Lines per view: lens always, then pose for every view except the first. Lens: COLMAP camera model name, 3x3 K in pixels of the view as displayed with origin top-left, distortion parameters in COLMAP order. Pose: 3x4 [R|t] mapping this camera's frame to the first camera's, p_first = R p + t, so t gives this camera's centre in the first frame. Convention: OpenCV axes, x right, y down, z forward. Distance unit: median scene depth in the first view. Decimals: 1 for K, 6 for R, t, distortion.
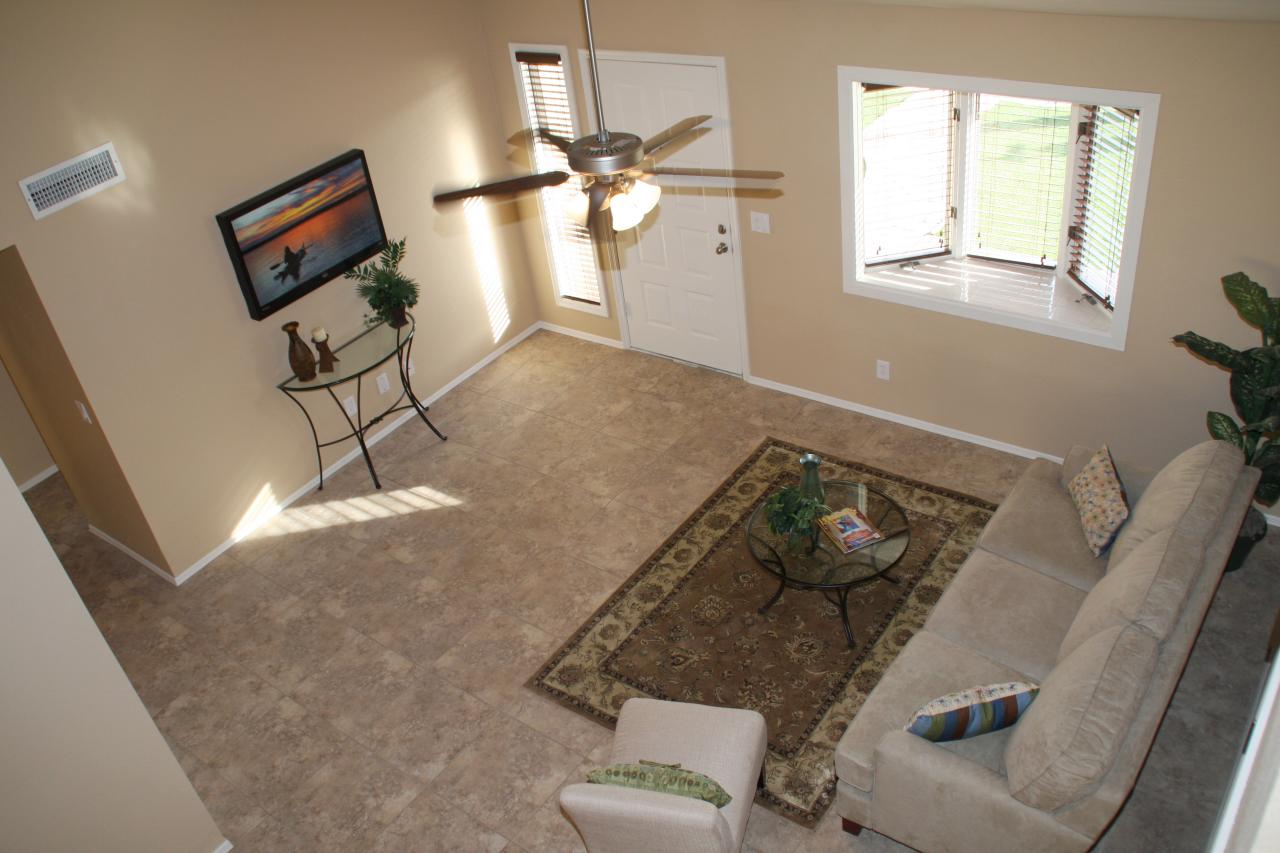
lens RADIAL K [[1060.7, 0, 618.6], [0, 1060.7, 447.6], [0, 0, 1]] dist [-0.165530, 0.109903]
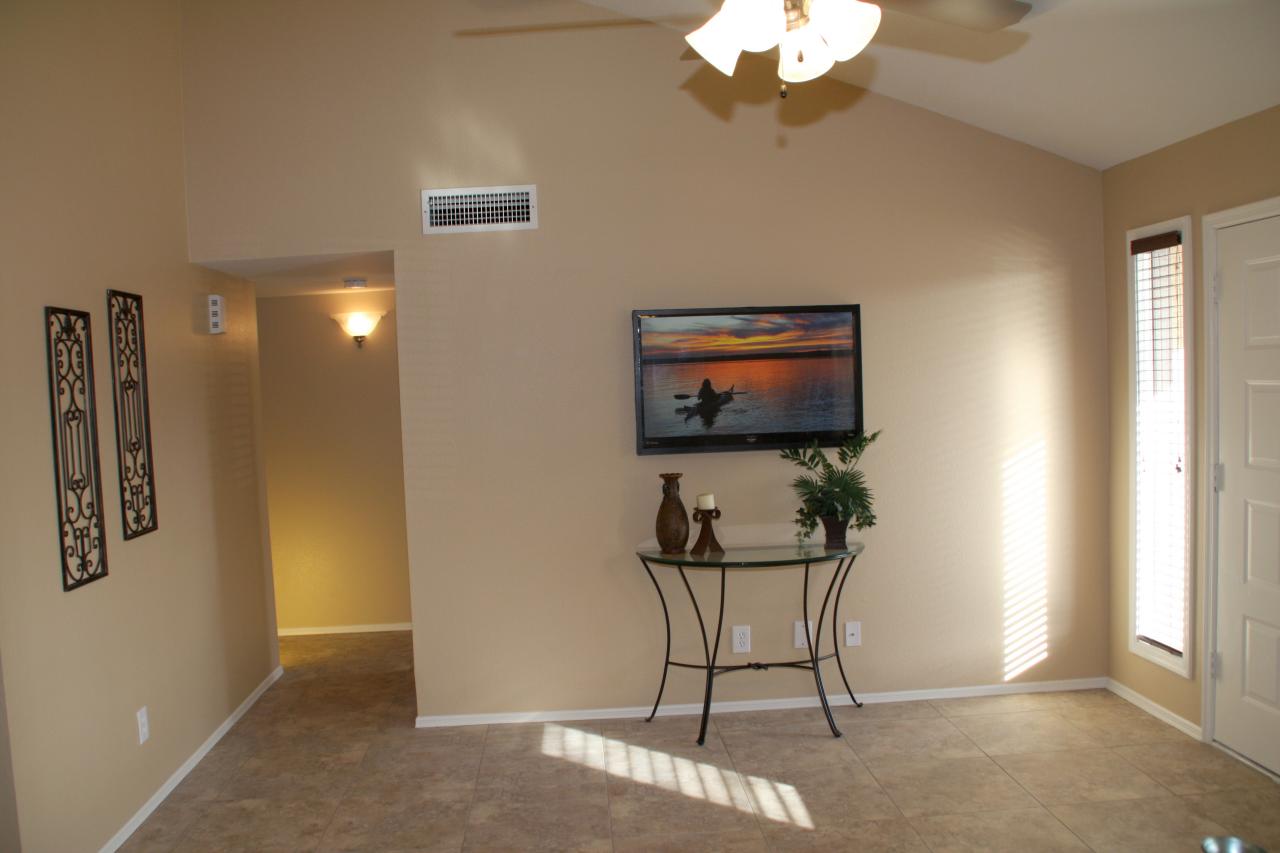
lens RADIAL K [[1060.7, 0, 618.6], [0, 1060.7, 447.6], [0, 0, 1]] dist [-0.165530, 0.109903]
pose [[0.645564, 0.160142, -0.746727, 0.229596], [-0.477326, 0.847867, -0.230828, 0.061939], [0.596160, 0.505447, 0.623792, 0.481234]]
